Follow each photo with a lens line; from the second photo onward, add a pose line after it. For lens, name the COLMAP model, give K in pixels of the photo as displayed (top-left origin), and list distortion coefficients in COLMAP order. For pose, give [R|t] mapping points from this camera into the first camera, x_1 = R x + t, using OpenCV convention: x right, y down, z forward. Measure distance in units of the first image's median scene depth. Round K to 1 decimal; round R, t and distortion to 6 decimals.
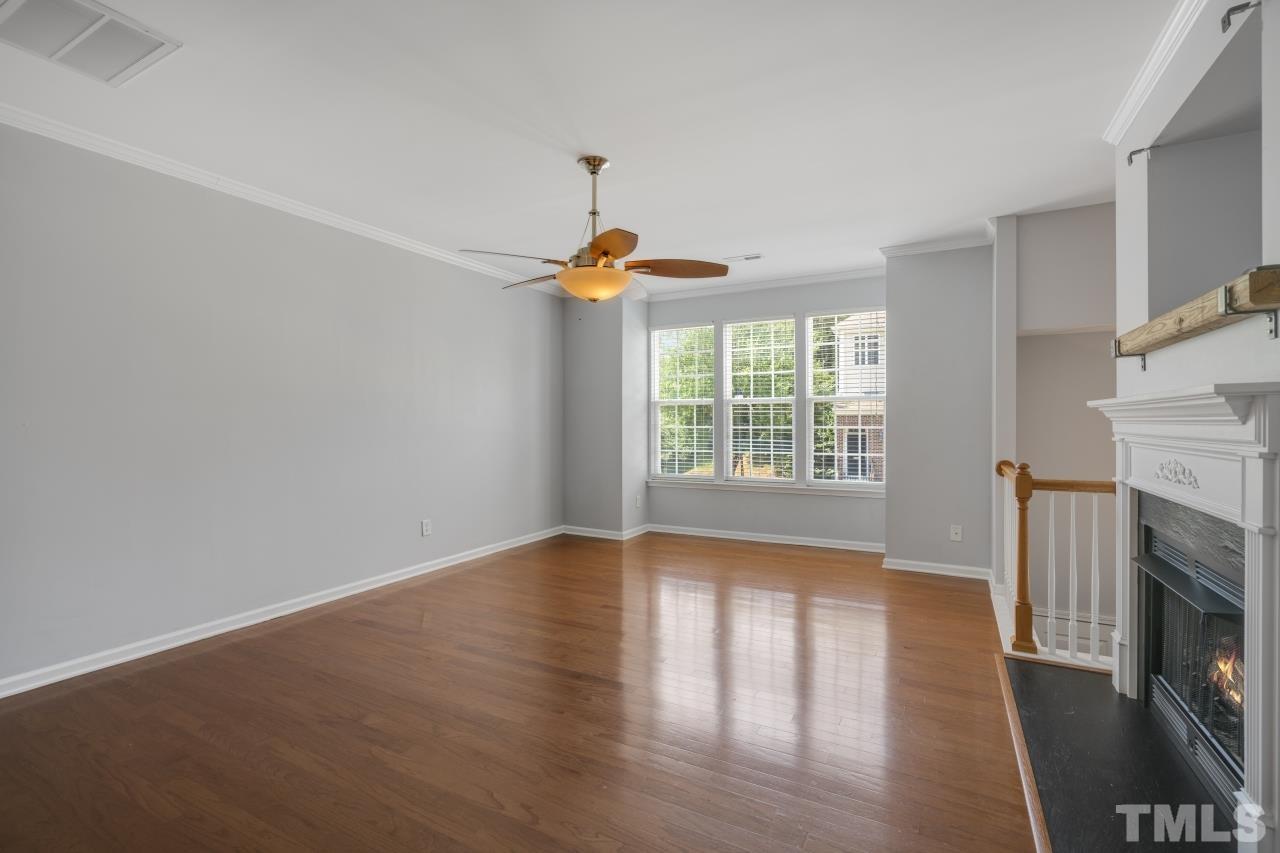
lens RADIAL K [[579.8, 0, 637.3], [0, 579.8, 426.6], [0, 0, 1]] dist [-0.001003, 0.000187]
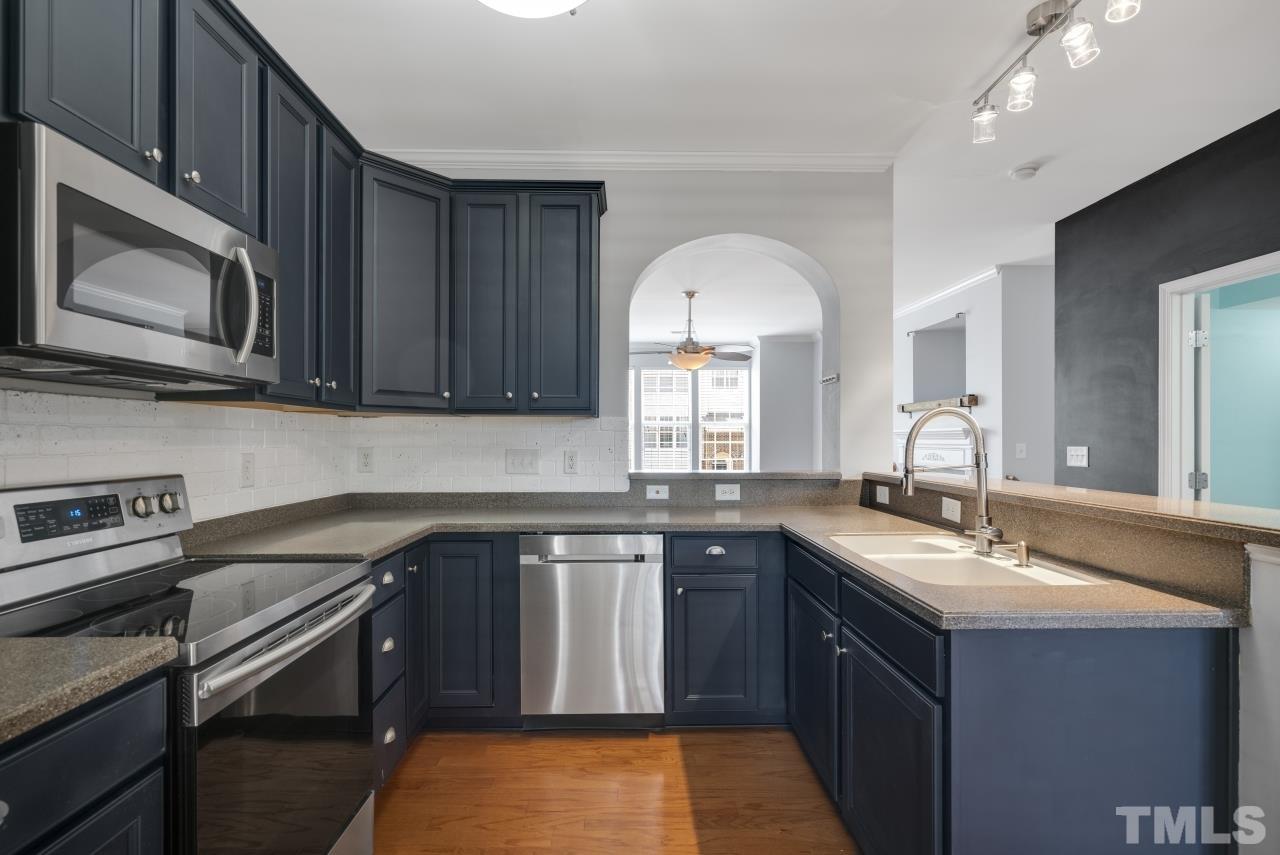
lens RADIAL K [[603.4, 0, 637.0], [0, 603.4, 436.4], [0, 0, 1]] dist [-0.000035, 0.000279]
pose [[0.869919, 0.010241, 0.493089, -1.182476], [-0.002977, 0.999875, -0.015515, 0.019801], [-0.493186, 0.012029, 0.869841, -0.560363]]
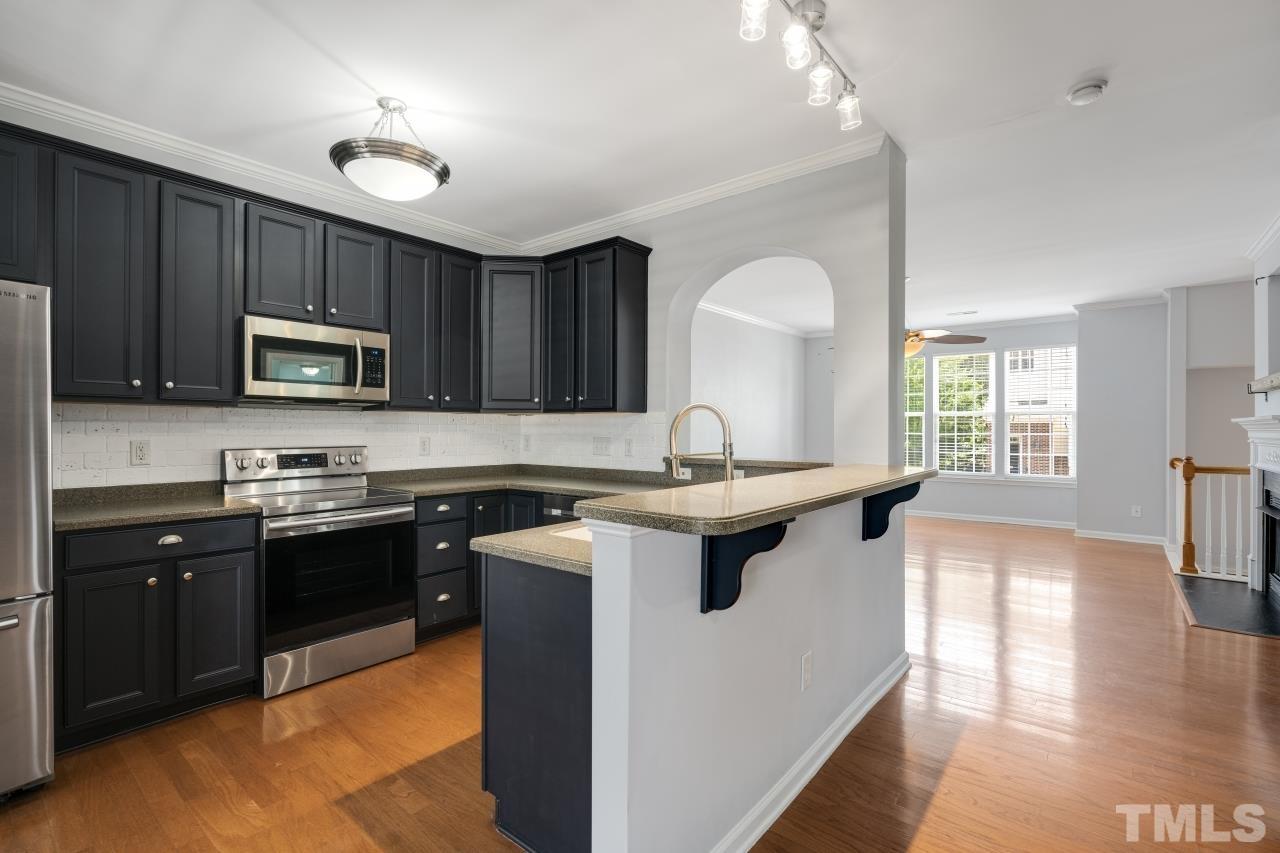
lens RADIAL K [[579.8, 0, 637.3], [0, 579.8, 426.6], [0, 0, 1]] dist [-0.001003, 0.000187]
pose [[0.981562, 0.009221, -0.190922, -0.530055], [-0.011693, 0.999862, -0.011824, 0.016981], [0.190786, 0.013838, 0.981534, -0.872463]]
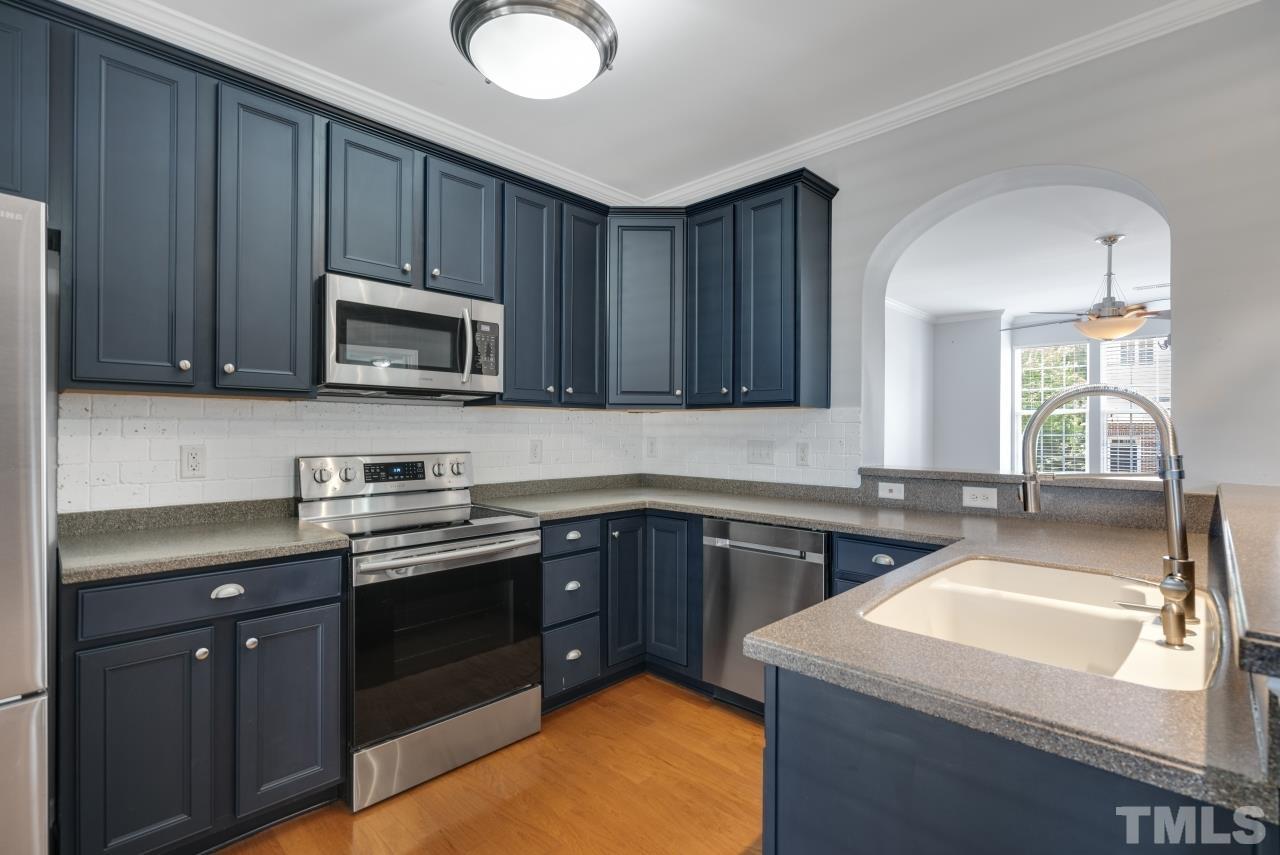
lens RADIAL K [[592.0, 0, 636.0], [0, 592.0, 425.4], [0, 0, 1]] dist [-0.002432, 0.000354]
pose [[0.960581, 0.008519, -0.277871, -0.780444], [-0.012935, 0.999817, -0.014061, 0.017408], [0.277701, 0.017101, 0.960515, -0.648300]]
